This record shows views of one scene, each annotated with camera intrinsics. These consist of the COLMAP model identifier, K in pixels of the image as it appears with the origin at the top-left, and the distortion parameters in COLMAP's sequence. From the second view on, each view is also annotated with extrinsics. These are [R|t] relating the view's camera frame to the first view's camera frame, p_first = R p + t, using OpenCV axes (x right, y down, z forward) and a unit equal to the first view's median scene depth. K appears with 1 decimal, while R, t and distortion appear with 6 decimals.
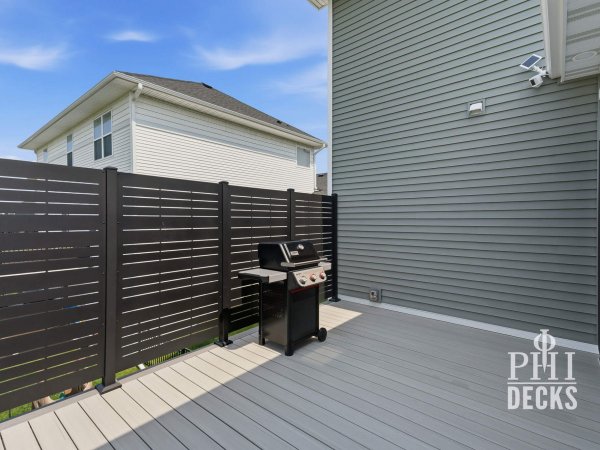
lens RADIAL K [[307.6, 0, 298.8], [0, 307.6, 222.4], [0, 0, 1]] dist [0.002966, -0.000267]
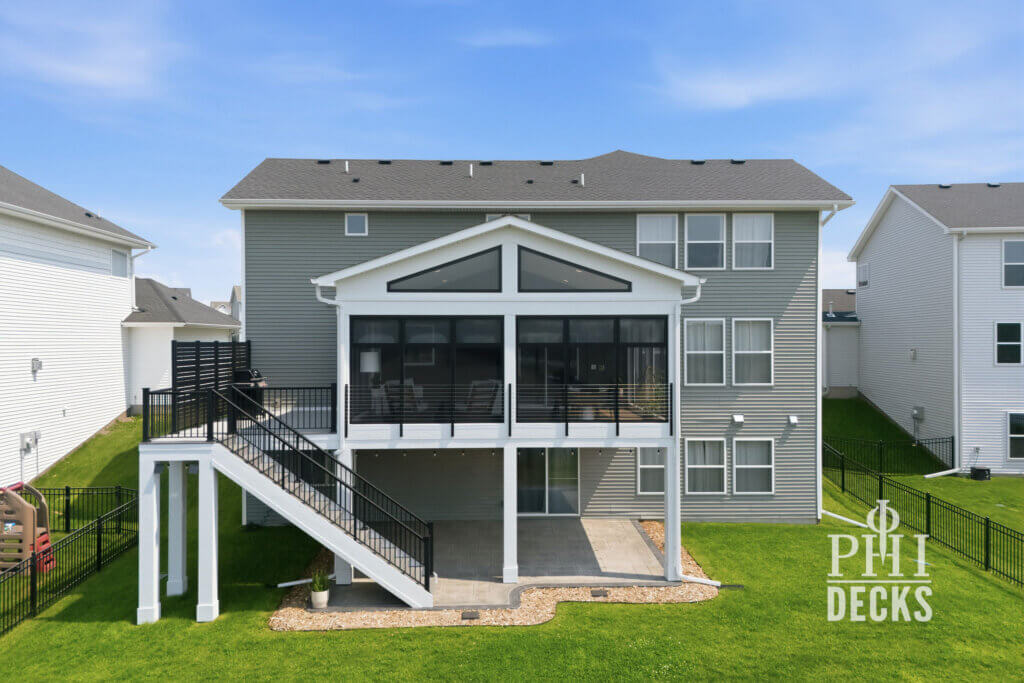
lens RADIAL K [[747.0, 0, 511.3], [0, 747.0, 340.5], [0, 0, 1]] dist [0.007544, 0.001286]
pose [[0.745580, 0.009606, 0.666347, -1.817995], [0.000840, 0.999882, -0.015355, -0.046455], [-0.666415, 0.012008, 0.745484, -3.427049]]
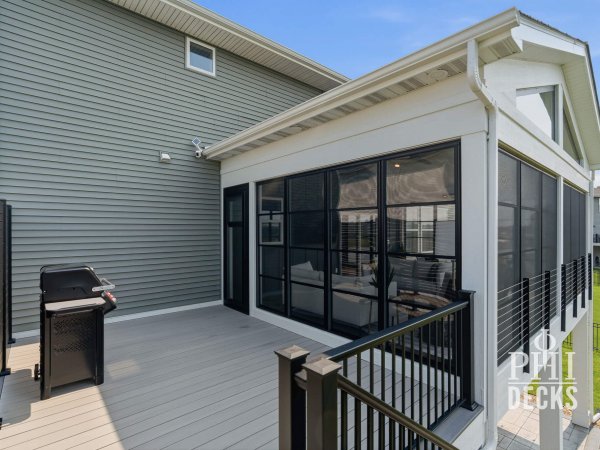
lens RADIAL K [[307.6, 0, 298.9], [0, 307.6, 226.5], [0, 0, 1]] dist [0.002966, -0.000267]
pose [[0.132168, 0.017348, 0.991076, -0.735289], [0.008046, 0.999795, -0.018573, -0.024506], [-0.991195, 0.010429, 0.132001, 0.217222]]
